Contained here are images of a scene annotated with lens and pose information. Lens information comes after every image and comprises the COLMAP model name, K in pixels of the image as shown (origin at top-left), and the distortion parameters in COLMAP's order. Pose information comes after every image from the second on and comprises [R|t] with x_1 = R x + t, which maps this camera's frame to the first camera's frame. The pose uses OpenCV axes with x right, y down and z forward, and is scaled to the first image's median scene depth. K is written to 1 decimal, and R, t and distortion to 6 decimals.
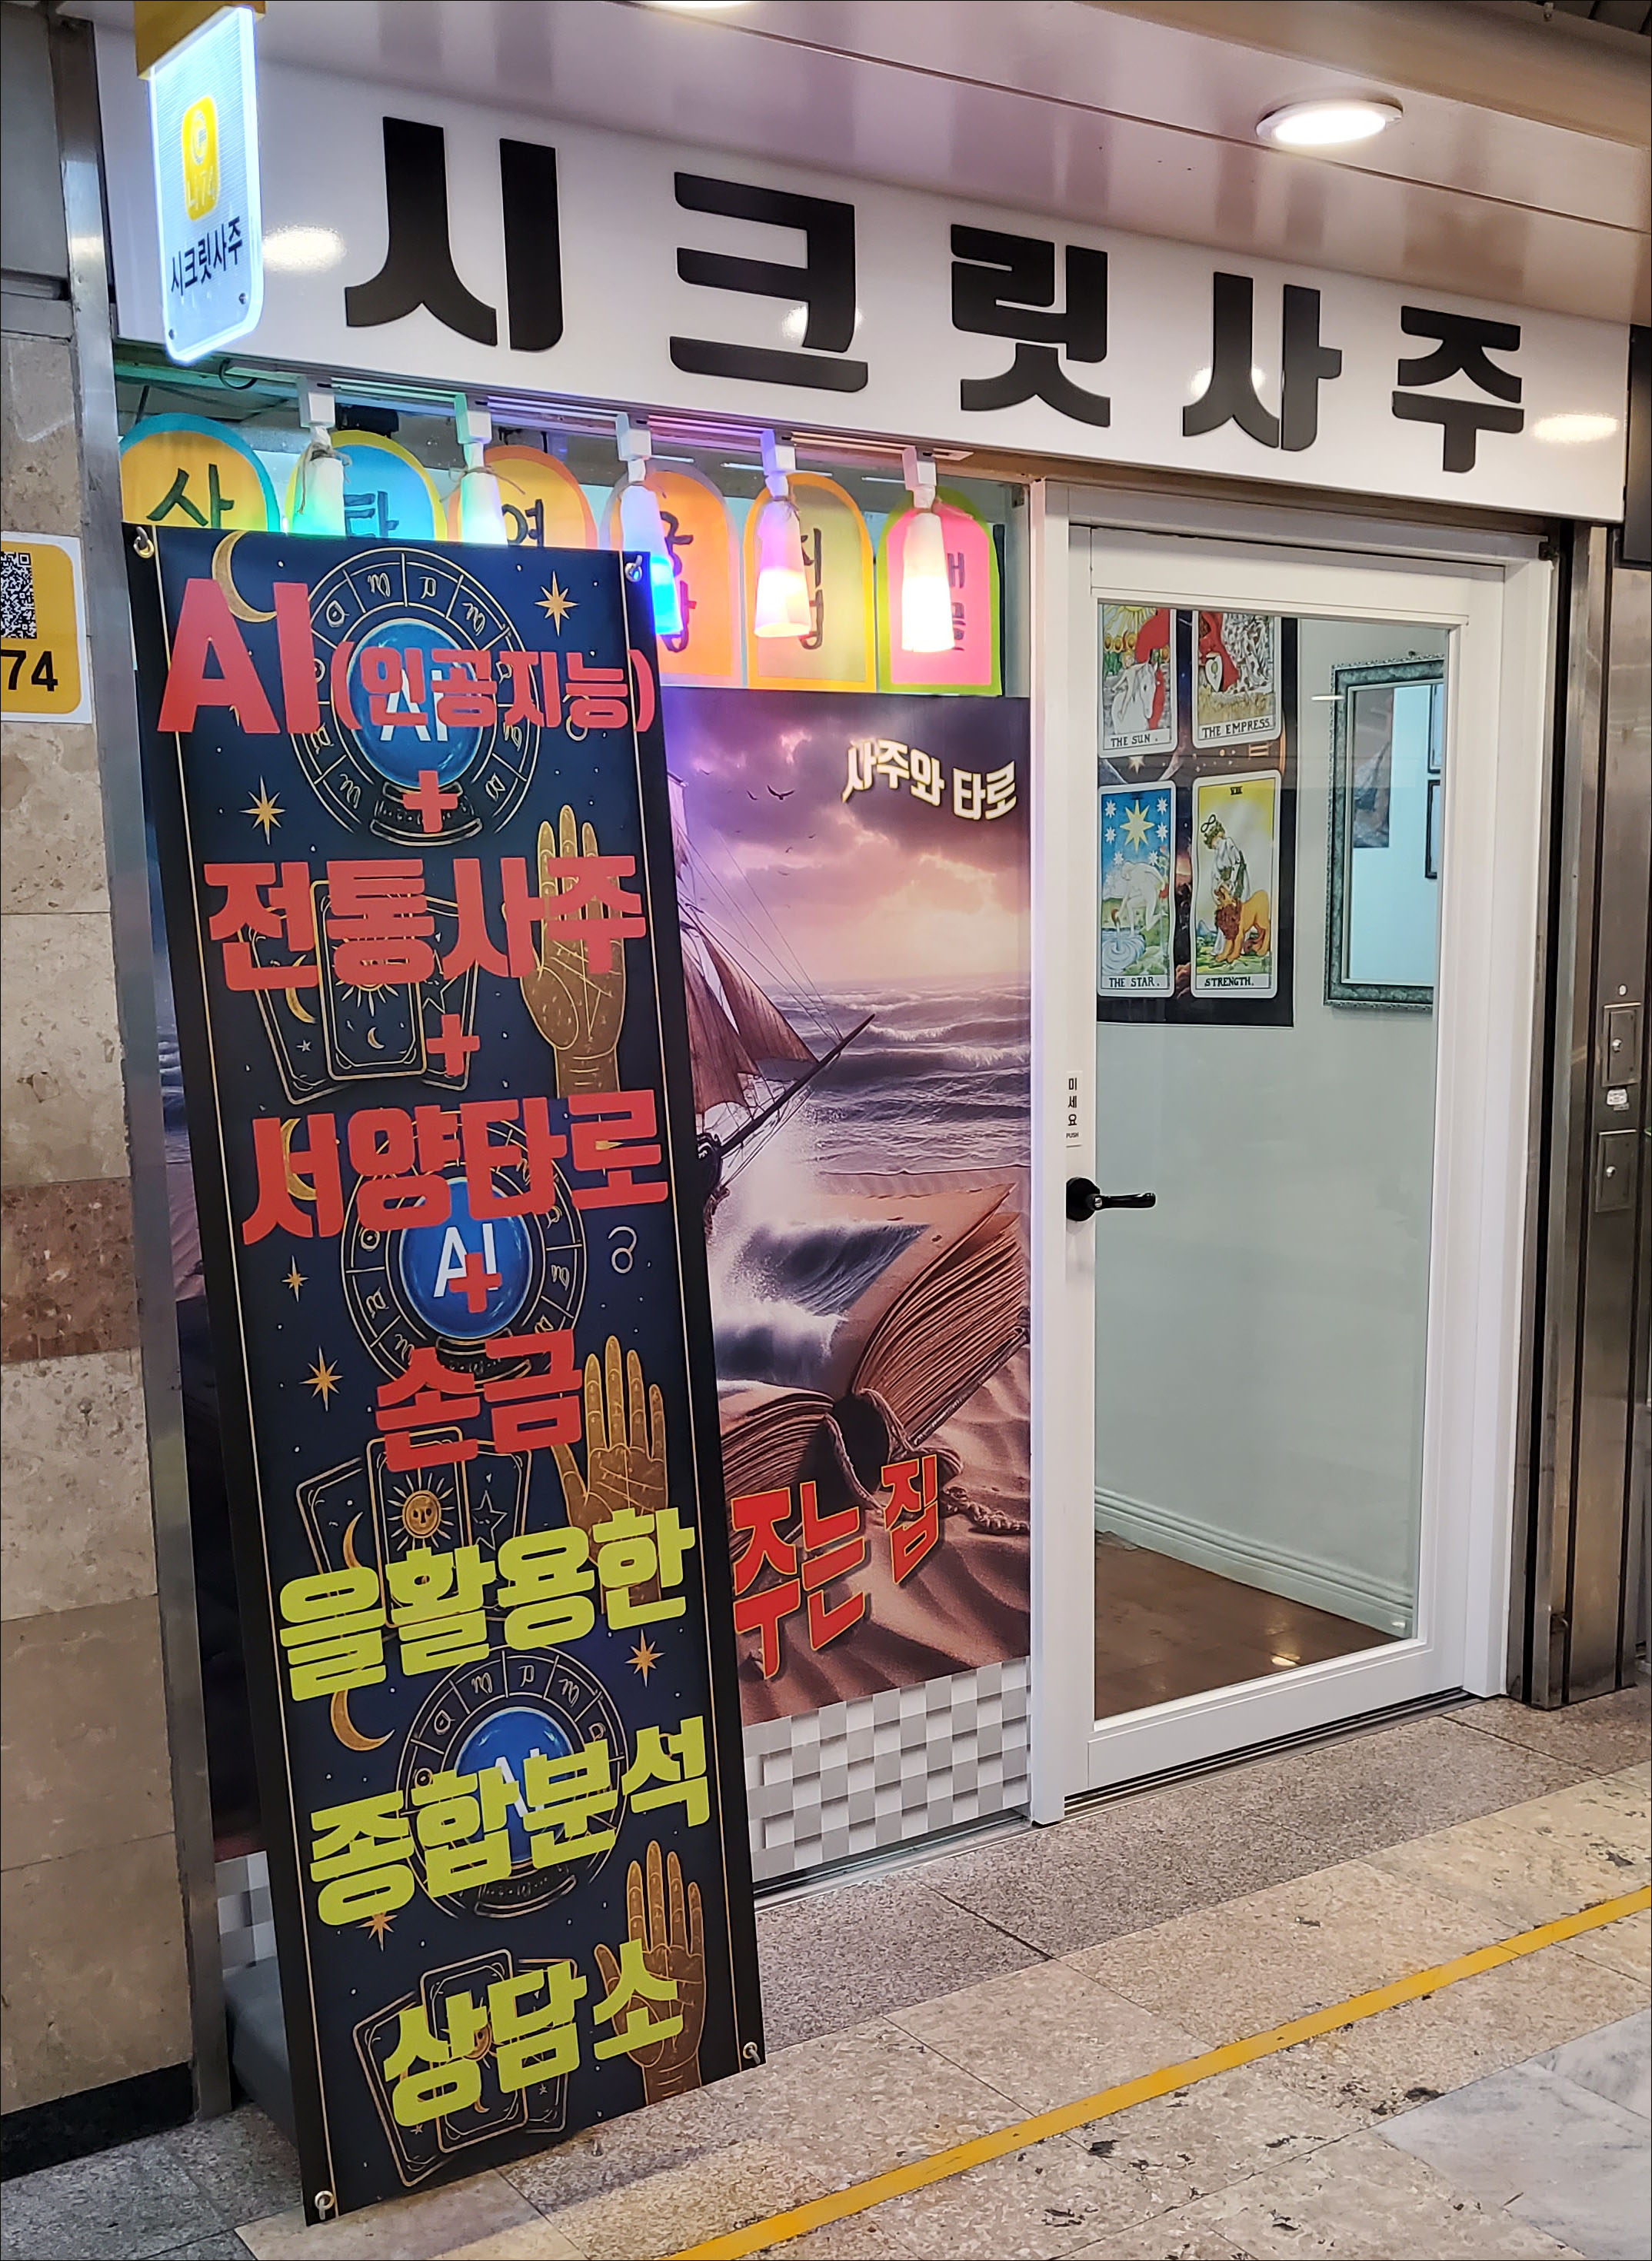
lens RADIAL K [[2353.8, 0, 874.9], [0, 2353.8, 1343.2], [0, 0, 1]] dist [0.014199, -0.030146]
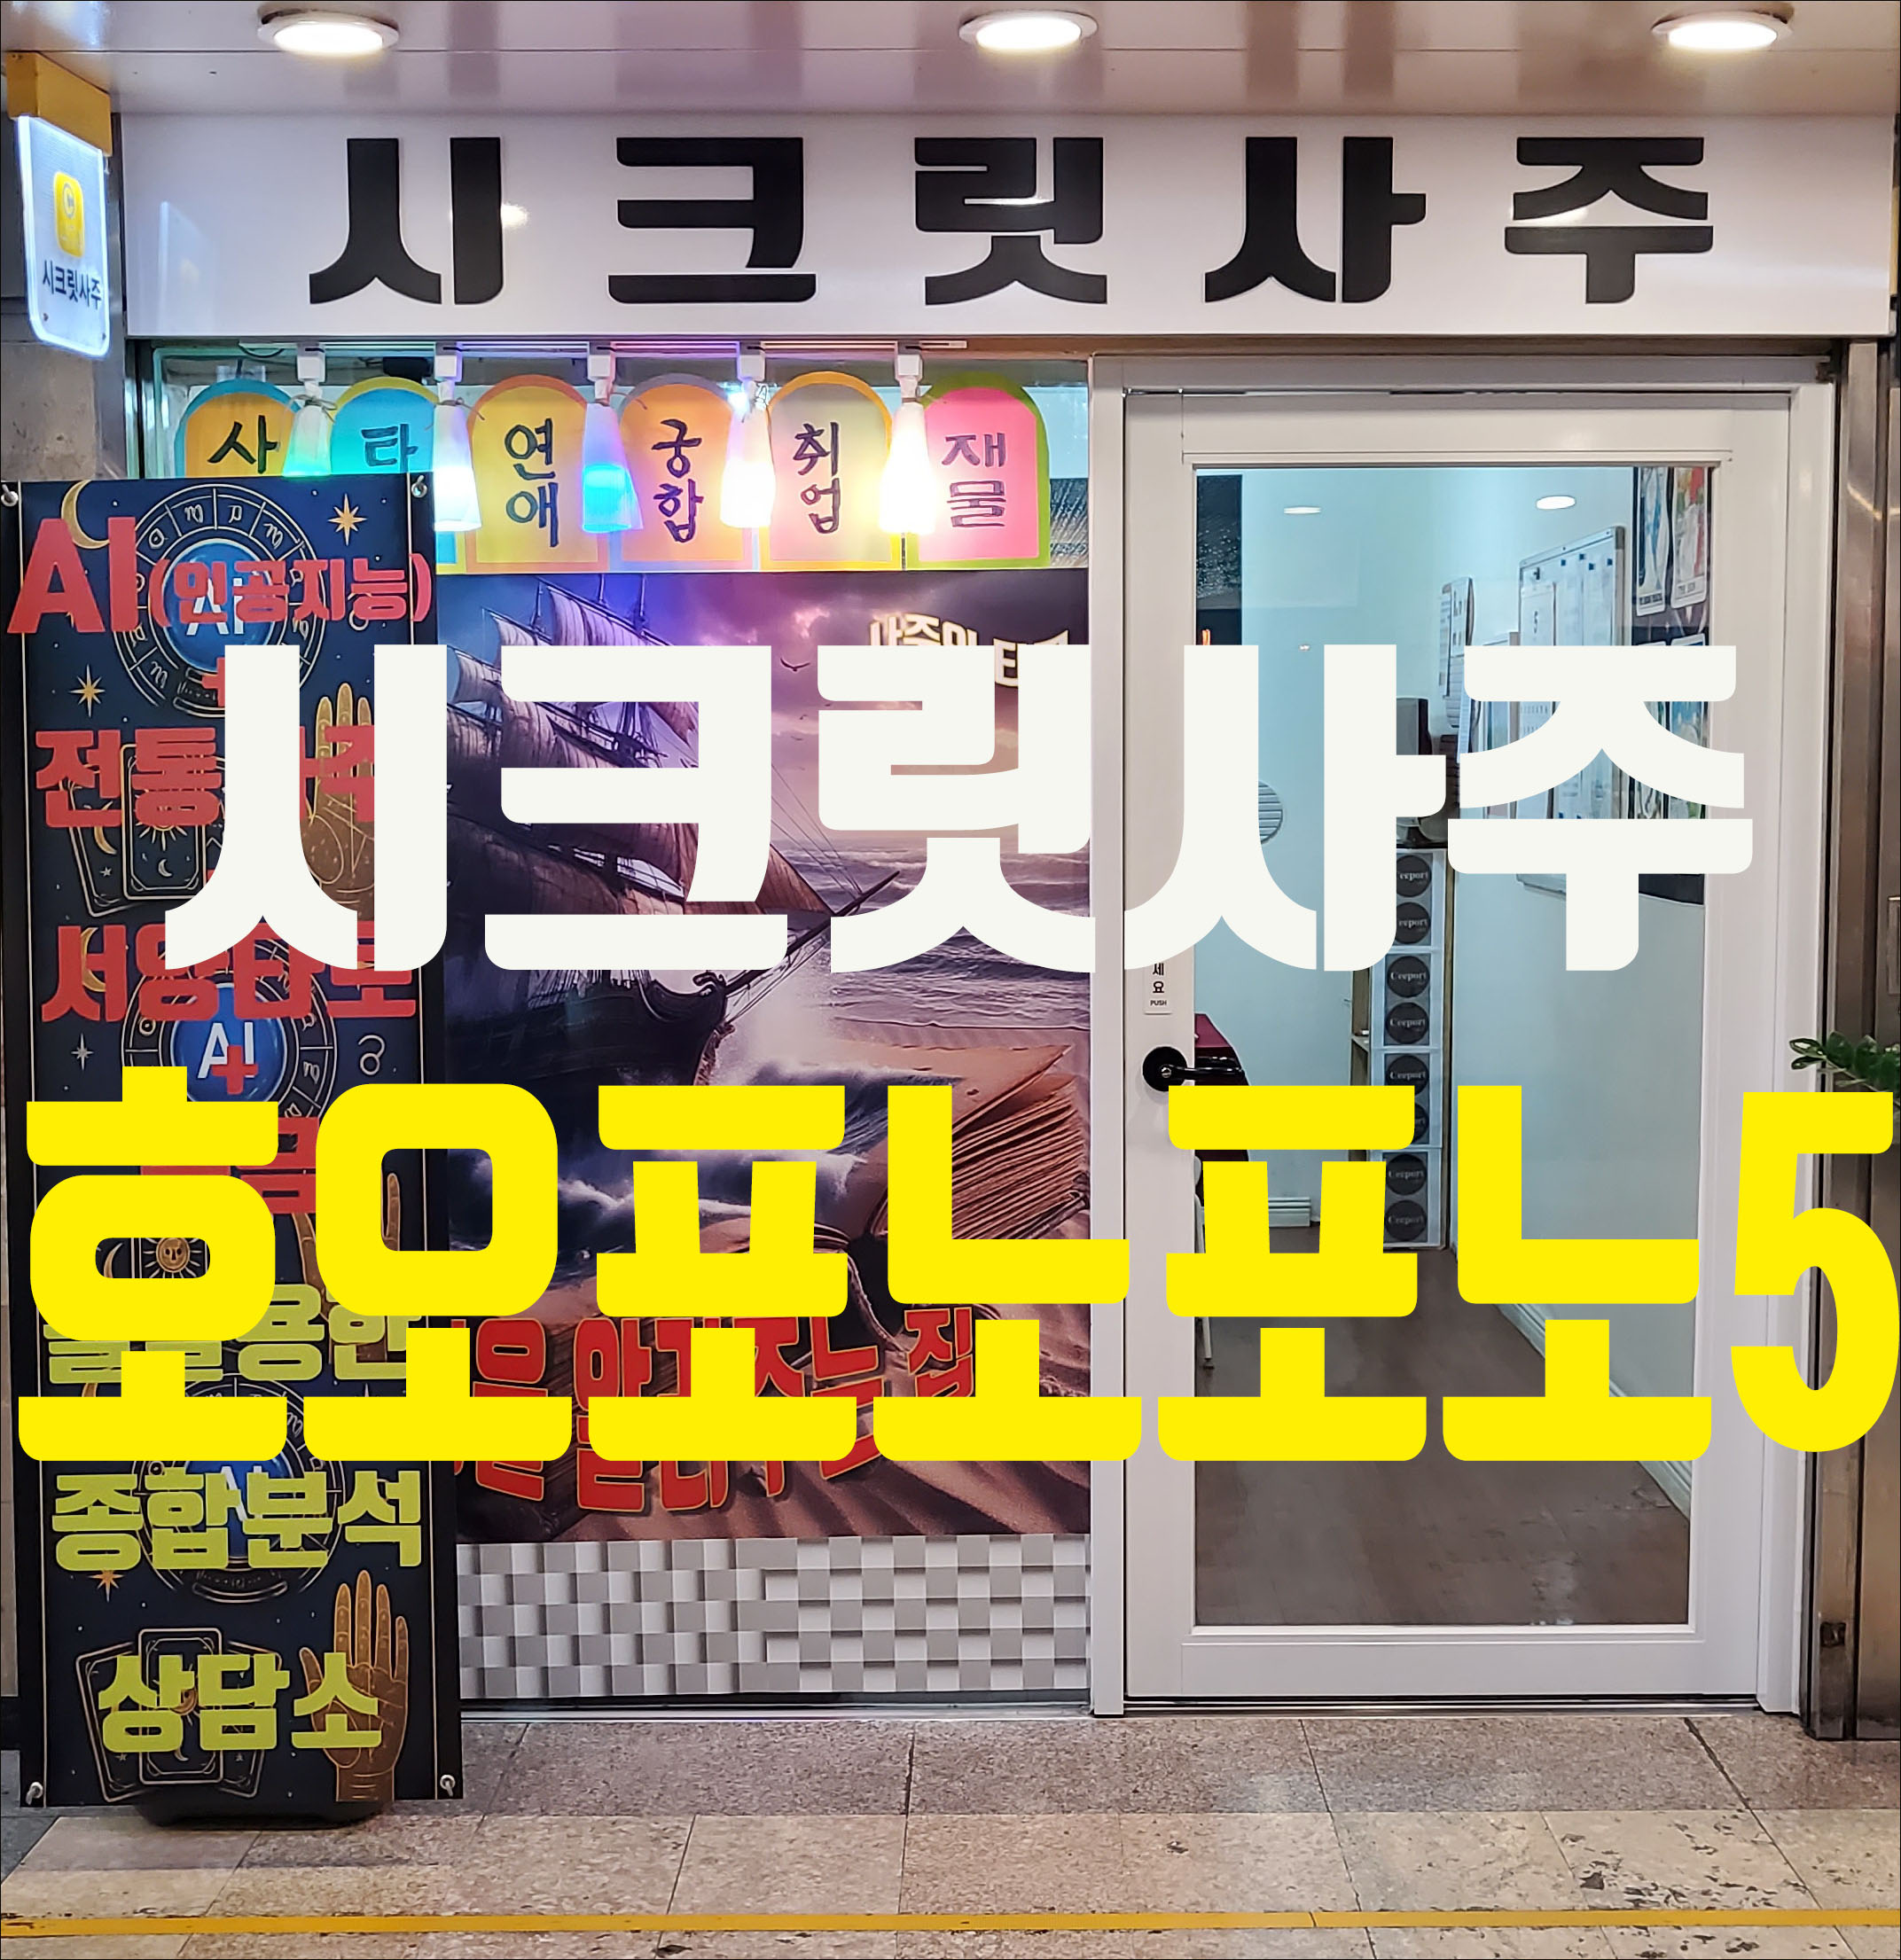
lens RADIAL K [[2723.5, 0, 1023.4], [0, 2723.5, 1048.4], [0, 0, 1]] dist [0.028629, -0.135411]
pose [[0.828165, 0.070826, -0.555991, 0.754488], [-0.112044, 0.992881, -0.040413, -0.020099], [0.549171, 0.095764, 0.830205, 0.039614]]
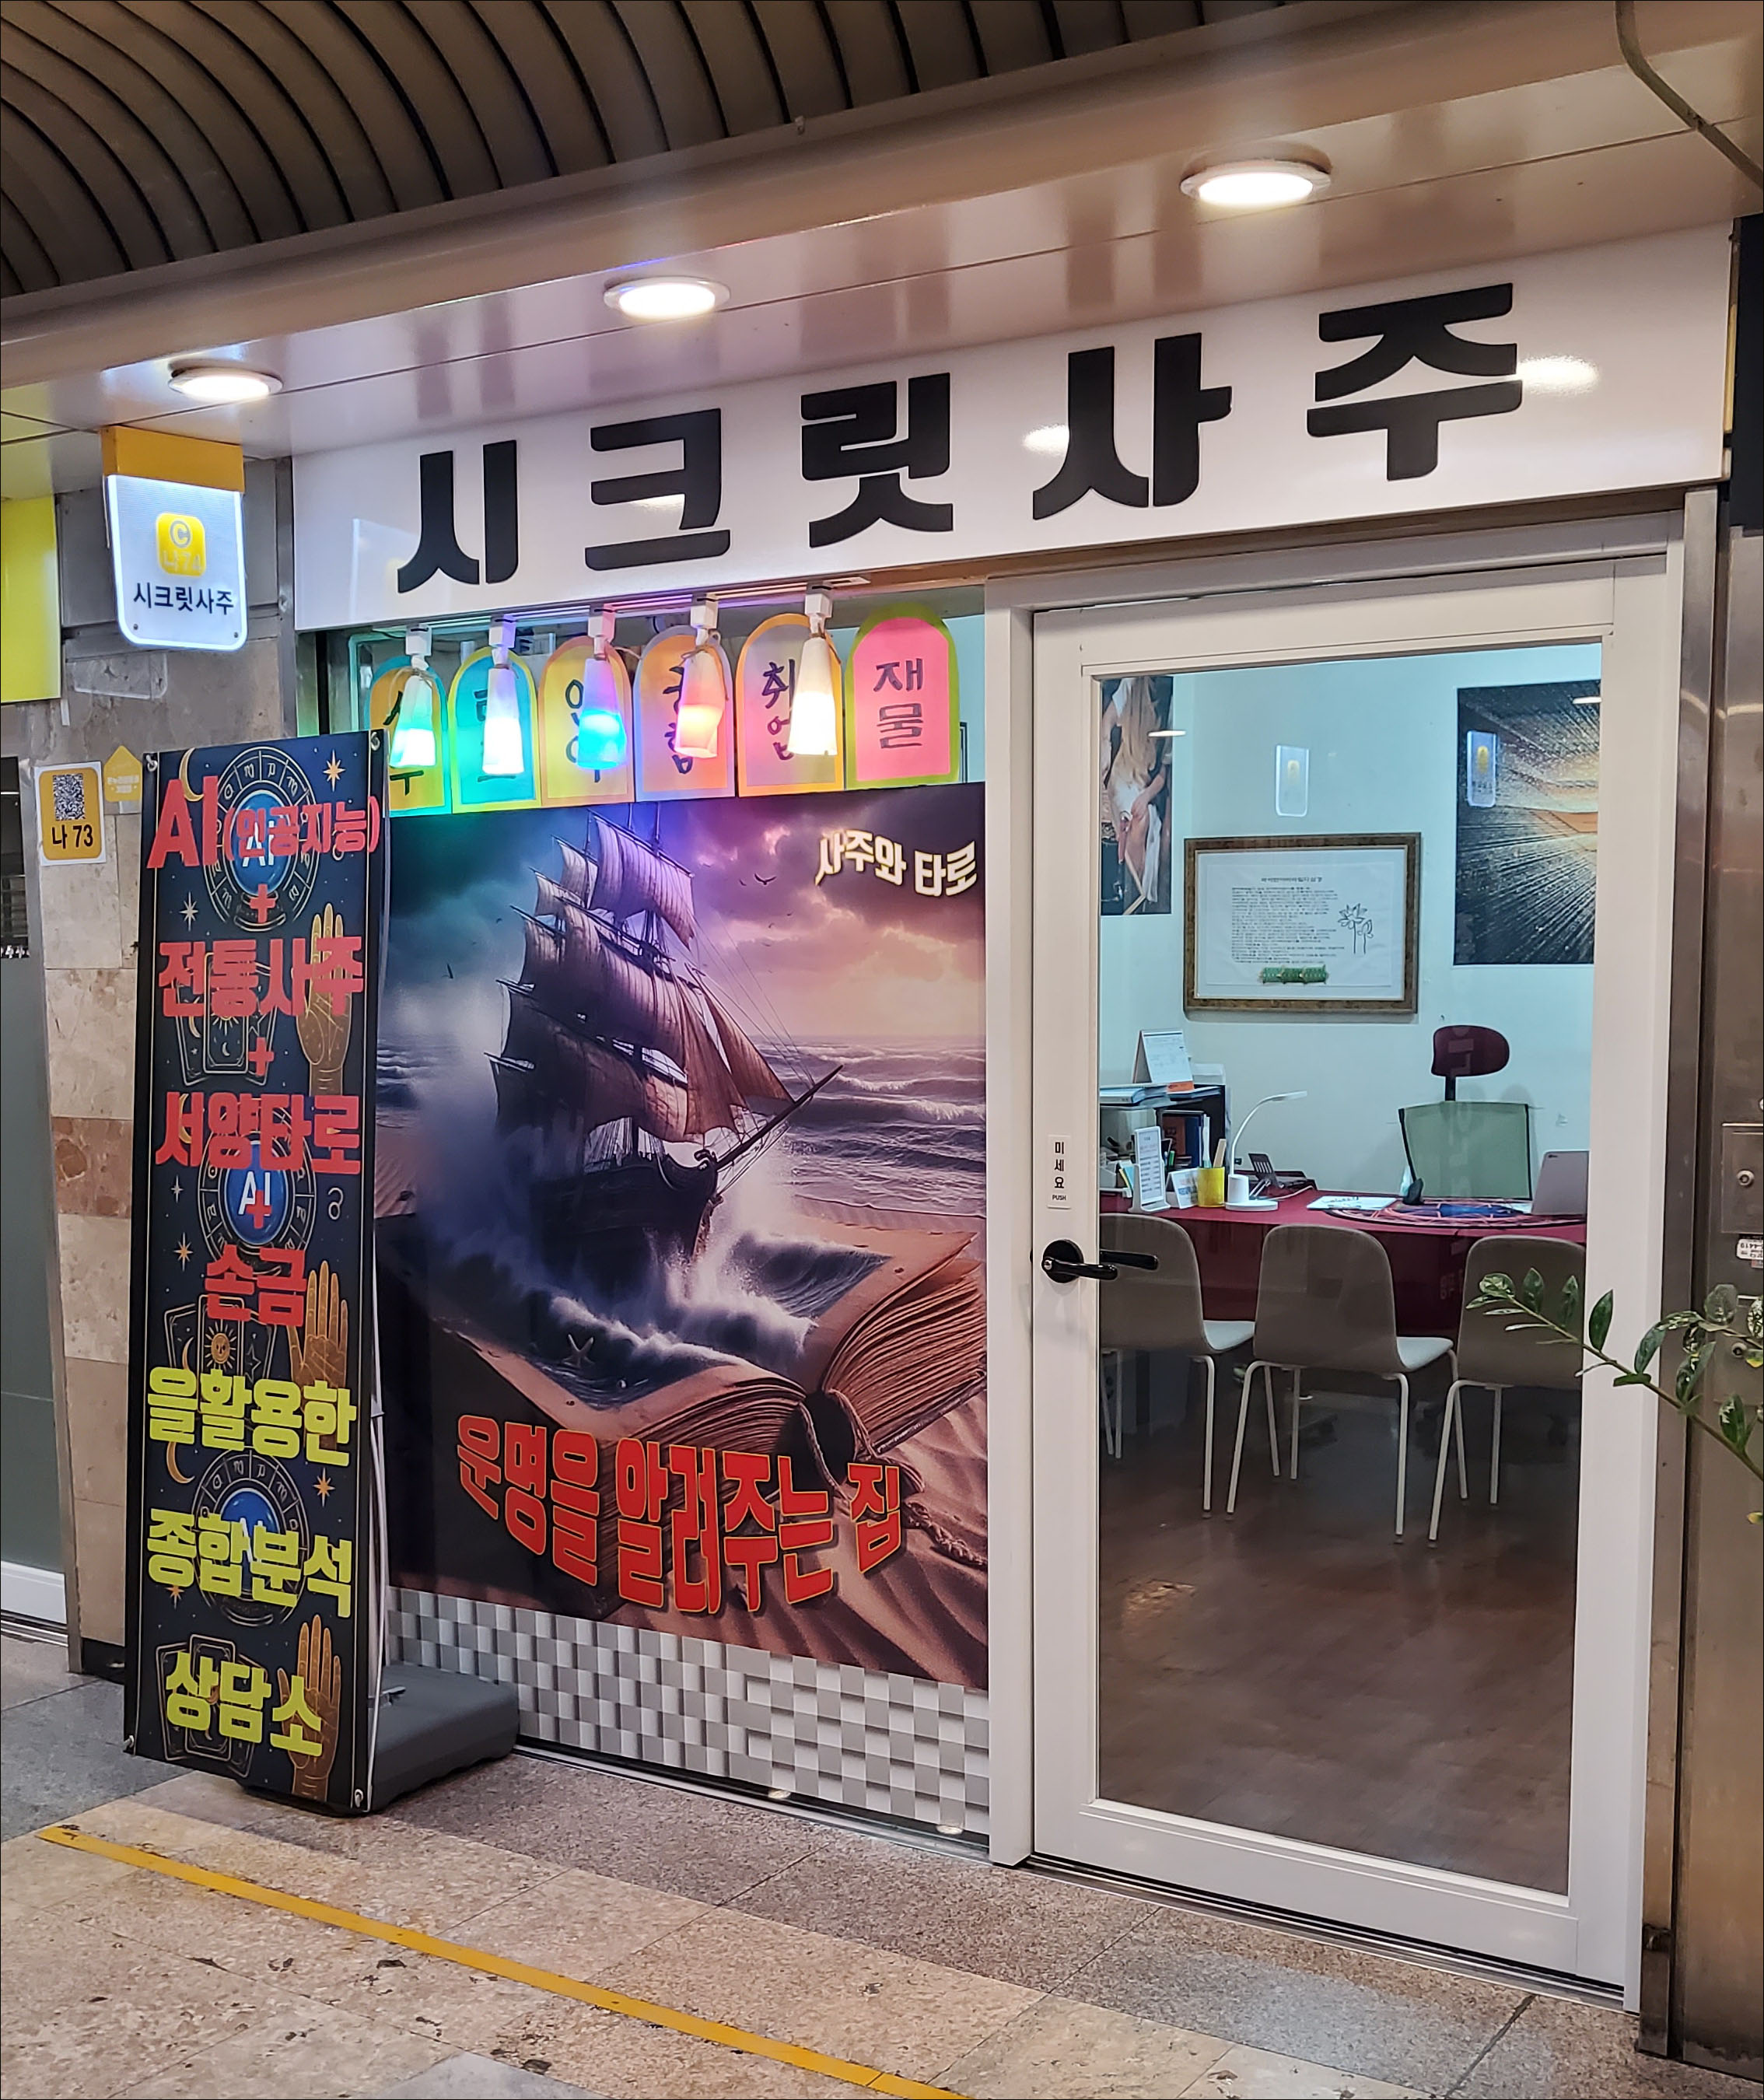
lens RADIAL K [[2366.7, 0, 878.9], [0, 2366.7, 1252.1], [0, 0, 1]] dist [0.047392, -0.217657]
pose [[0.384576, 0.127433, -0.914255, 1.124536], [-0.171058, 0.983109, 0.065076, -0.134252], [0.907106, 0.131364, 0.399879, 0.593007]]
